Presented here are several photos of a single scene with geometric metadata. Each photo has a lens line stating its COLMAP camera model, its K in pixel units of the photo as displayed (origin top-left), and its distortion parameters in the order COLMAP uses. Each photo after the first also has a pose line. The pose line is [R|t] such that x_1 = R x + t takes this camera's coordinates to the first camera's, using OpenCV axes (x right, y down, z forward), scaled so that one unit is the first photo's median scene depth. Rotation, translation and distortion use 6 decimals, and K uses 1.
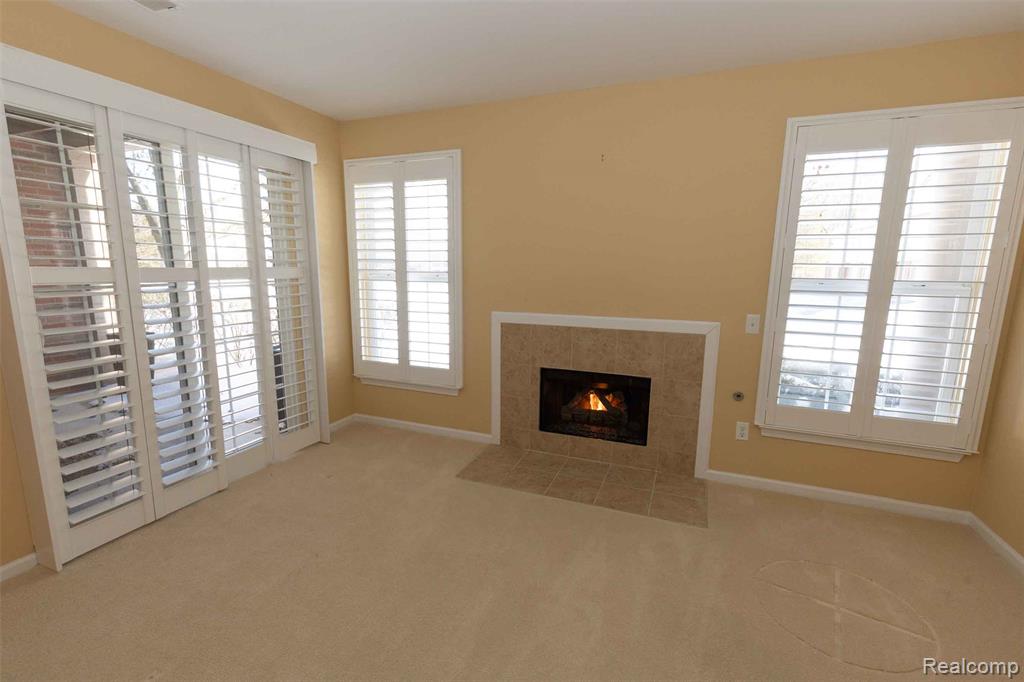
lens RADIAL K [[462.3, 0, 505.4], [0, 462.3, 340.0], [0, 0, 1]] dist [-0.001997, -0.000357]
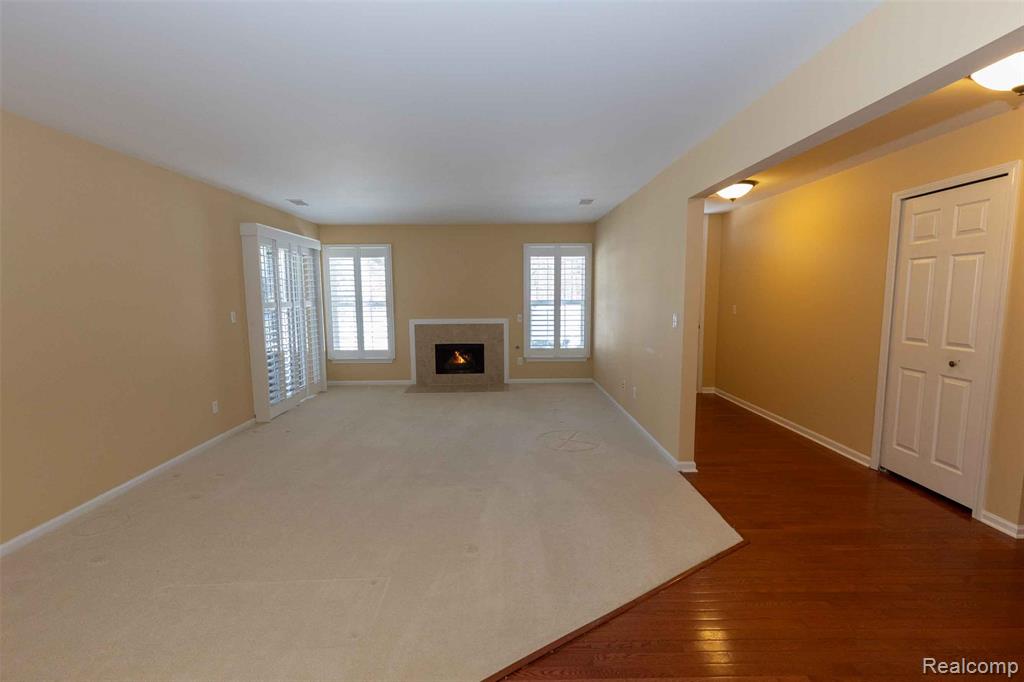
lens RADIAL K [[462.3, 0, 510.2], [0, 462.3, 343.2], [0, 0, 1]] dist [-0.001997, -0.000357]
pose [[0.924564, -0.057269, 0.376698, -0.418465], [0.077195, 0.996292, -0.038001, 0.166336], [-0.373124, 0.064213, 0.925556, -1.148363]]
